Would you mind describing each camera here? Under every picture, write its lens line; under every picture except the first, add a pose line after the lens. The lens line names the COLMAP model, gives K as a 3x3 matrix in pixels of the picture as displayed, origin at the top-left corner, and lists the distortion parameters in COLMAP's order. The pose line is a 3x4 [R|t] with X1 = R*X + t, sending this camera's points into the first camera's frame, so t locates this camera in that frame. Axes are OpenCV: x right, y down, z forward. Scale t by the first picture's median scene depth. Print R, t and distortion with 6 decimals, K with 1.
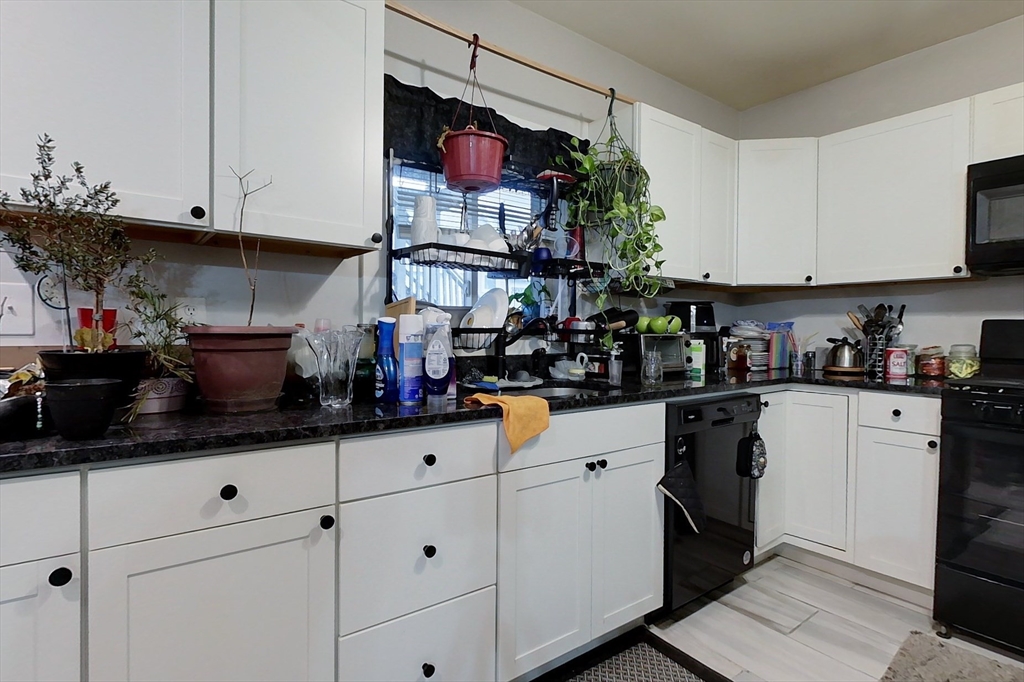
lens RADIAL K [[522.0, 0, 511.9], [0, 522.0, 341.4], [0, 0, 1]] dist [-0.001587, -0.000801]
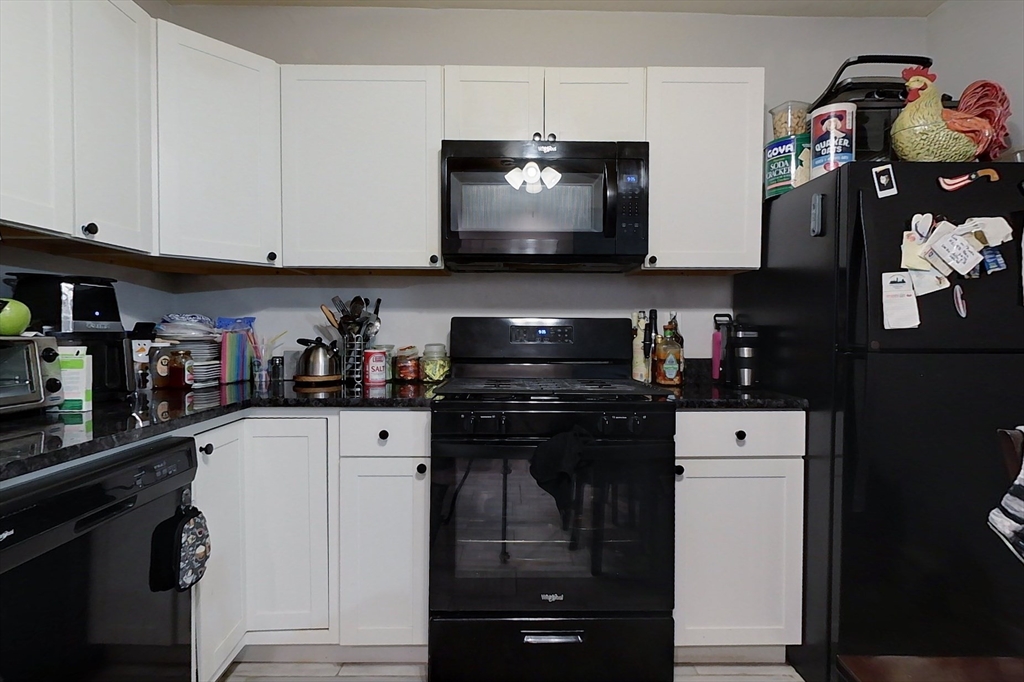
lens RADIAL K [[522.0, 0, 512.8], [0, 522.0, 341.3], [0, 0, 1]] dist [-0.001587, -0.000801]
pose [[0.591727, -0.020480, 0.805878, 0.190589], [0.018797, 0.999756, 0.011606, -0.006038], [-0.805919, 0.008280, 0.591968, 0.319840]]
